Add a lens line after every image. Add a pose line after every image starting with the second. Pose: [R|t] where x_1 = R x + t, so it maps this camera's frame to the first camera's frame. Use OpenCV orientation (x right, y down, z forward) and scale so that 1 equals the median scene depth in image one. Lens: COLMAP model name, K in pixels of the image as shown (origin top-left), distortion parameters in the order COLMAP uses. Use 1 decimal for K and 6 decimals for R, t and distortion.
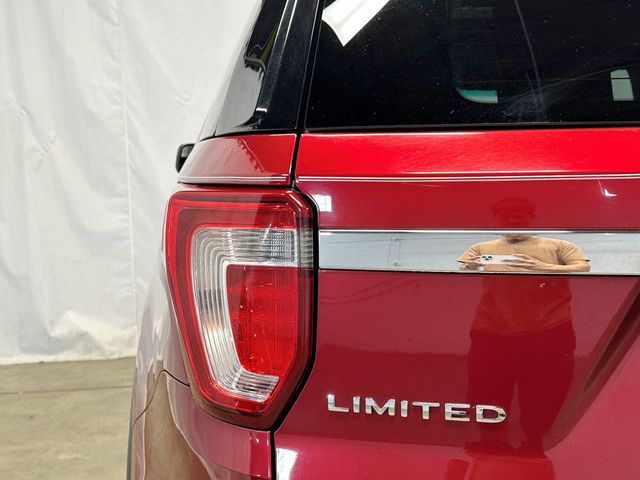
lens RADIAL K [[856.7, 0, 320.5], [0, 856.7, 241.7], [0, 0, 1]] dist [0.091246, 0.000000]
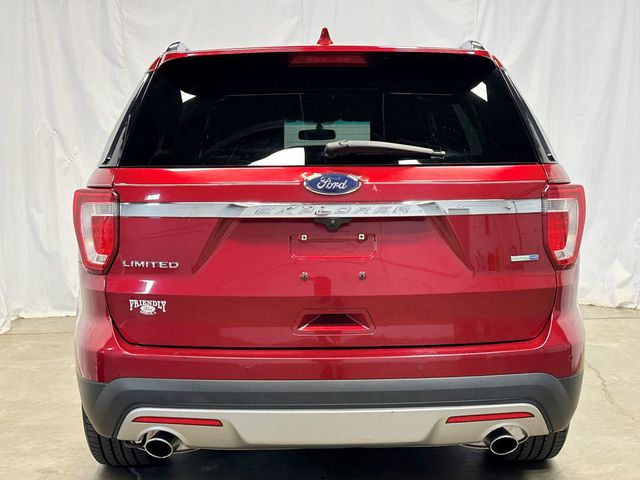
lens RADIAL K [[856.7, 0, 318.8], [0, 856.7, 237.6], [0, 0, 1]] dist [0.091246, 0.000000]
pose [[0.998292, 0.003377, -0.058315, 0.296005], [-0.003651, 0.999983, -0.004592, 0.040409], [0.058299, 0.004797, 0.998288, -0.652533]]
